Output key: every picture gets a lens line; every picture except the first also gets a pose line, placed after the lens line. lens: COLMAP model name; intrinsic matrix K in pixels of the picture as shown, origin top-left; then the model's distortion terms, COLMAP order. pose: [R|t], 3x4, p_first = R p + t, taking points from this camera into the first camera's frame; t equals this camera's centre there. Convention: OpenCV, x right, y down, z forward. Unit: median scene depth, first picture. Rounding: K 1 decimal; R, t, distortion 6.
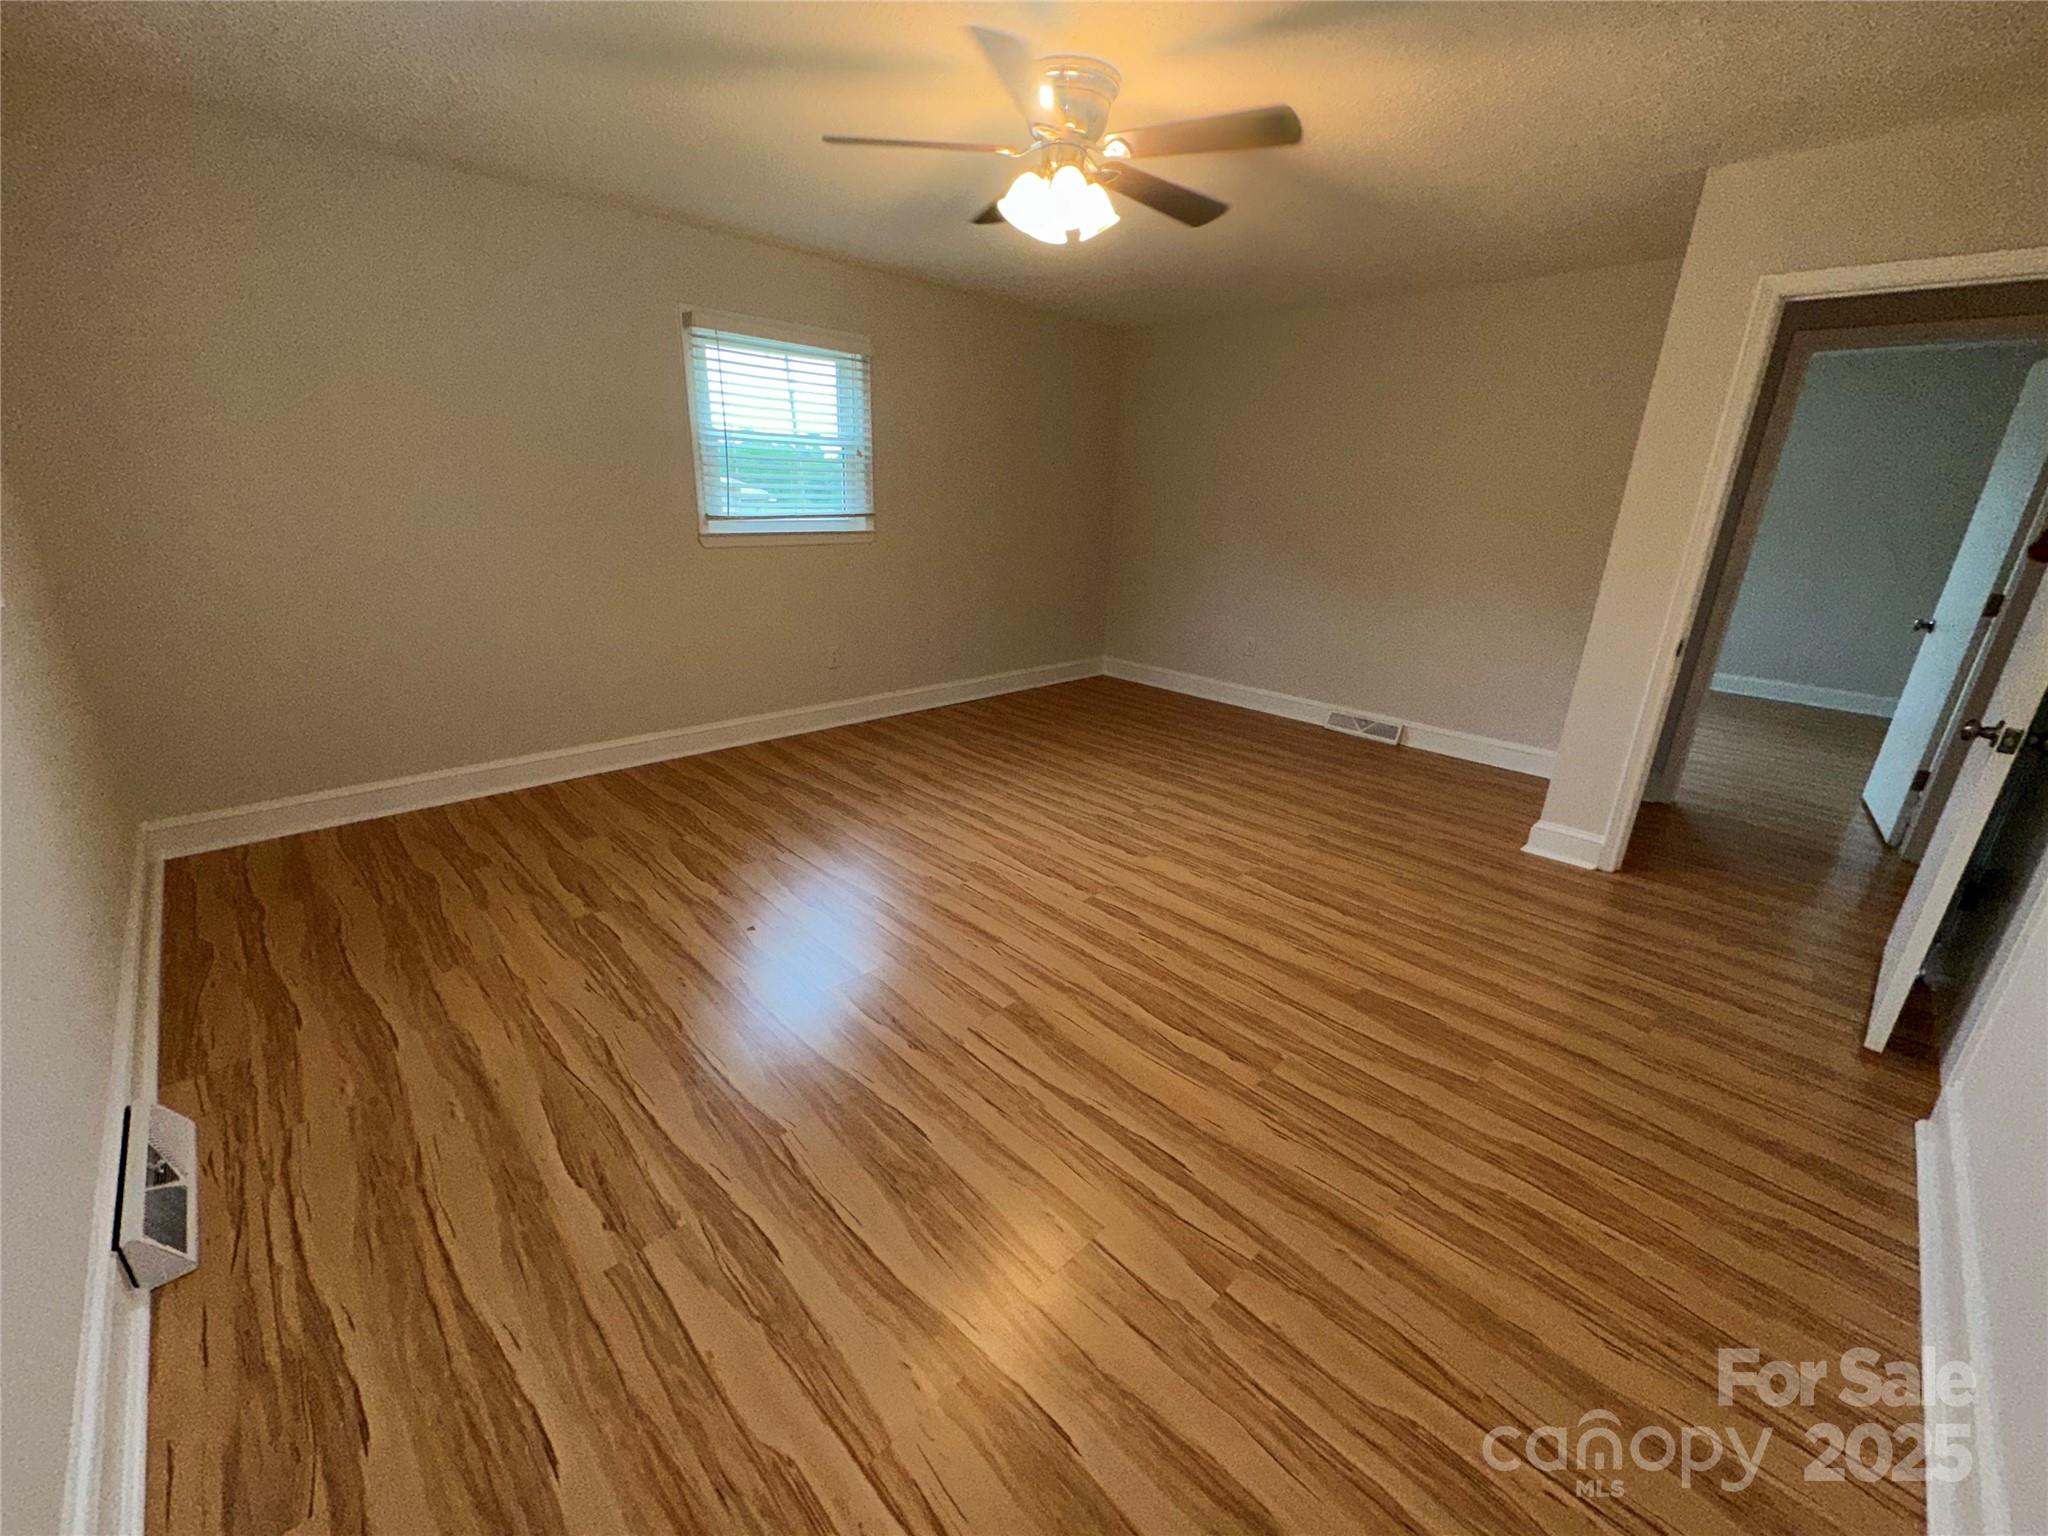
lens RADIAL K [[816.9, 0, 1031.7], [0, 816.9, 756.9], [0, 0, 1]] dist [-0.002751, 0.000710]
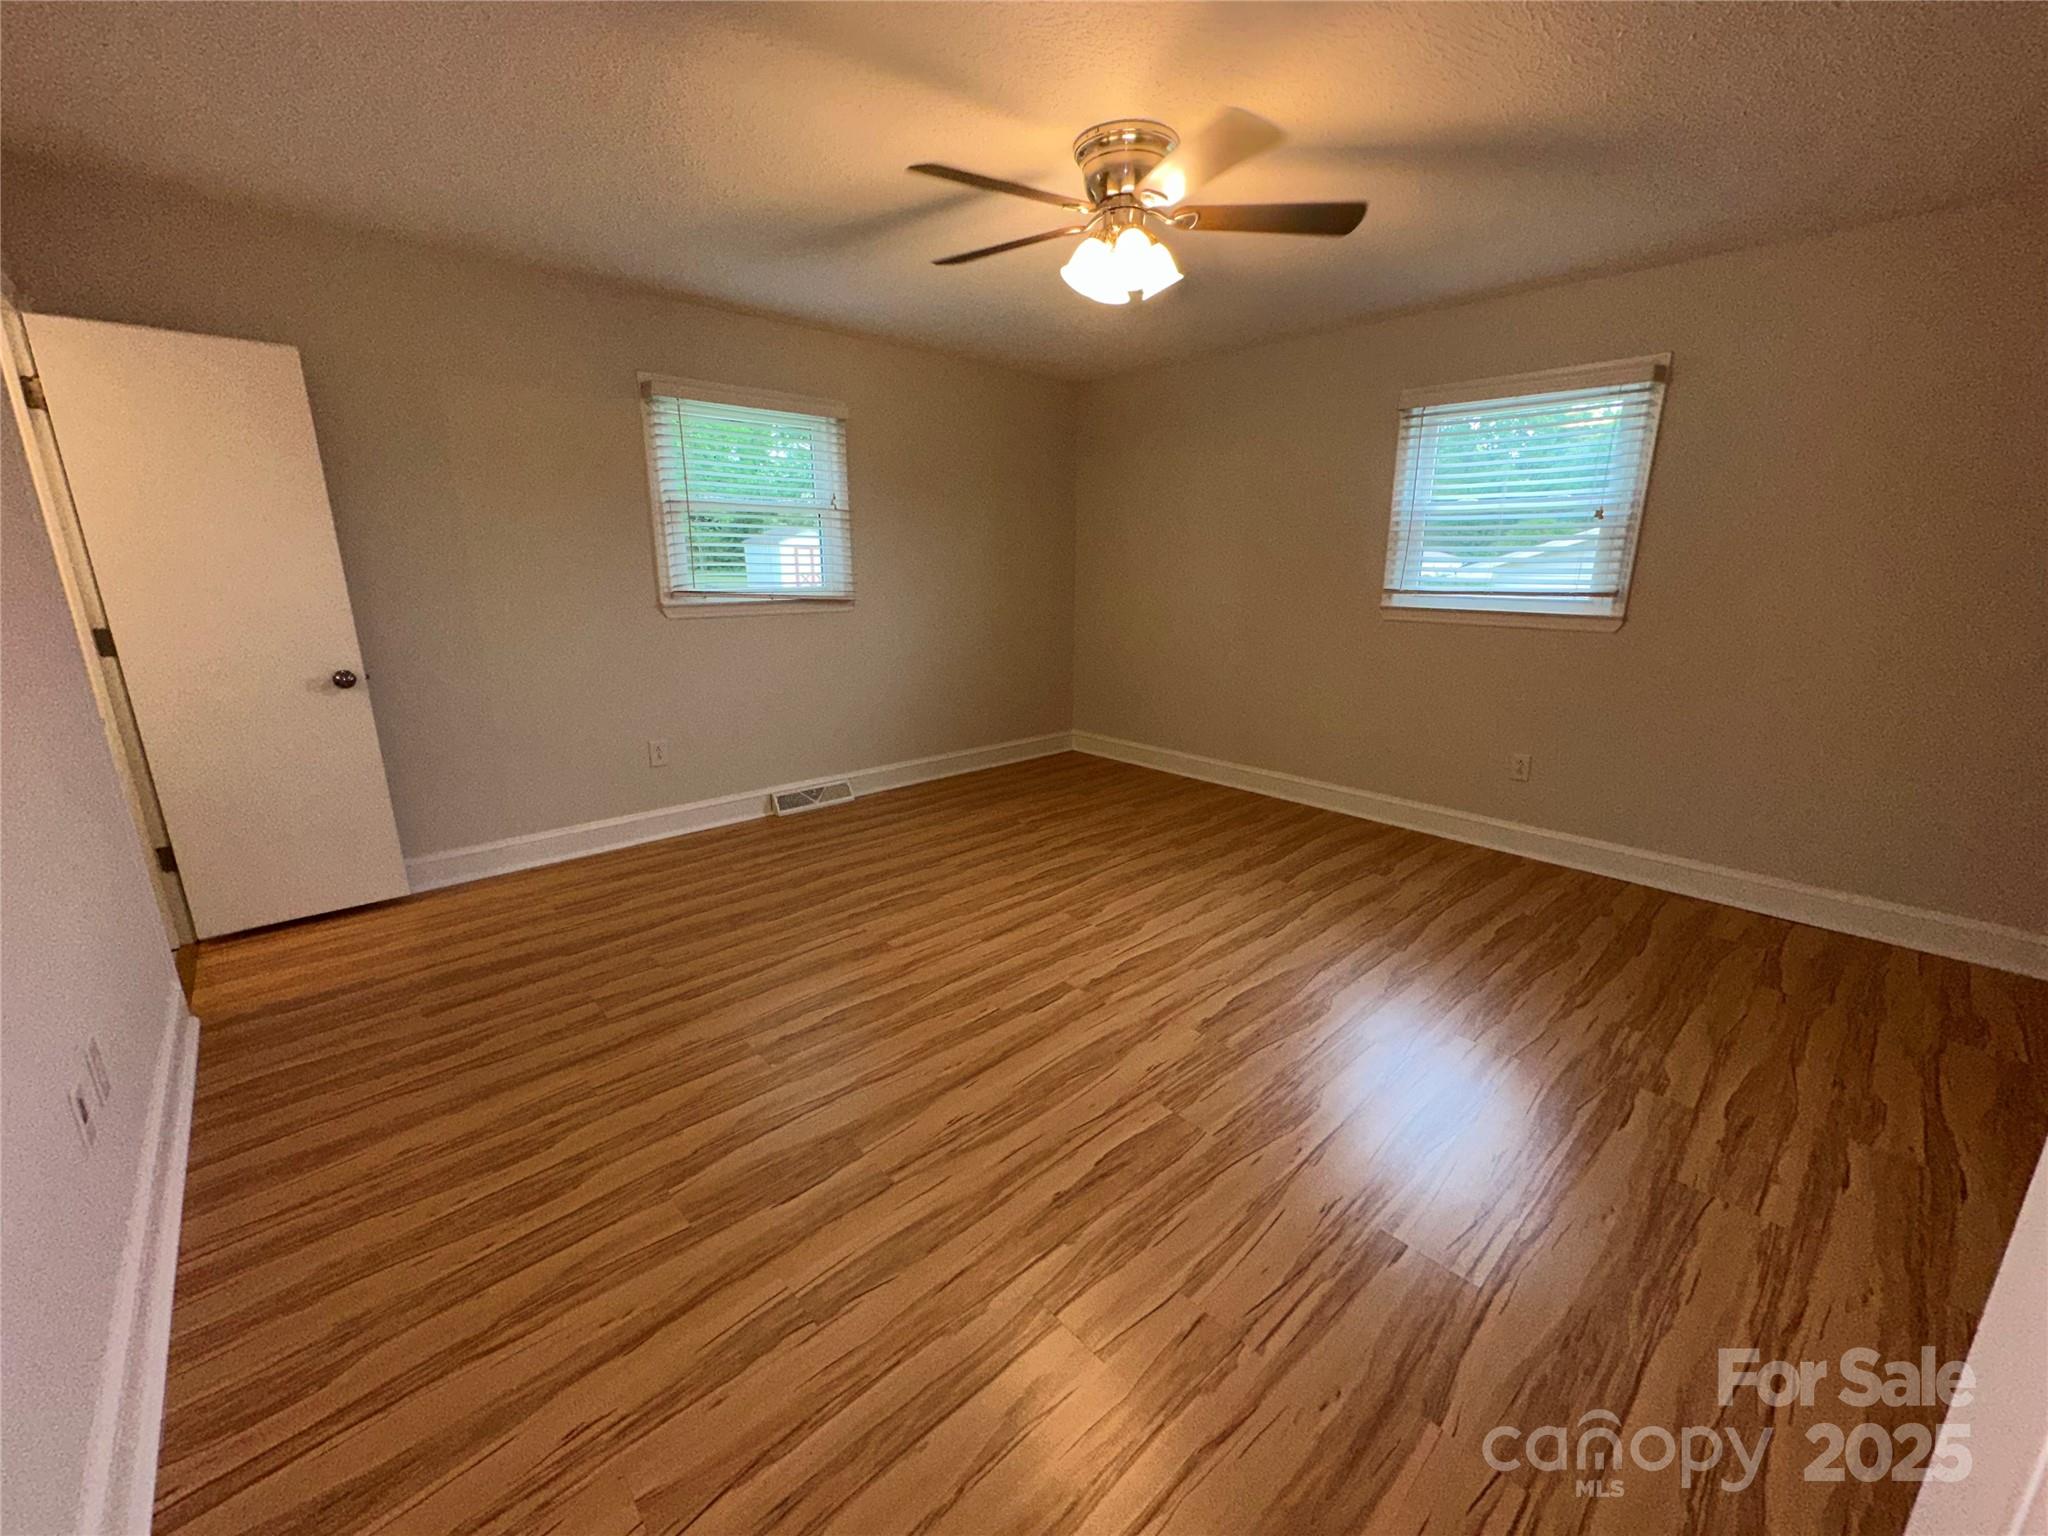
lens RADIAL K [[816.9, 0, 1021.6], [0, 816.9, 762.8], [0, 0, 1]] dist [-0.002751, 0.000710]
pose [[-0.031004, 0.213128, -0.976532, 0.777318], [-0.316721, 0.924560, 0.211840, -0.198502], [0.948012, 0.315856, 0.038837, 0.711947]]
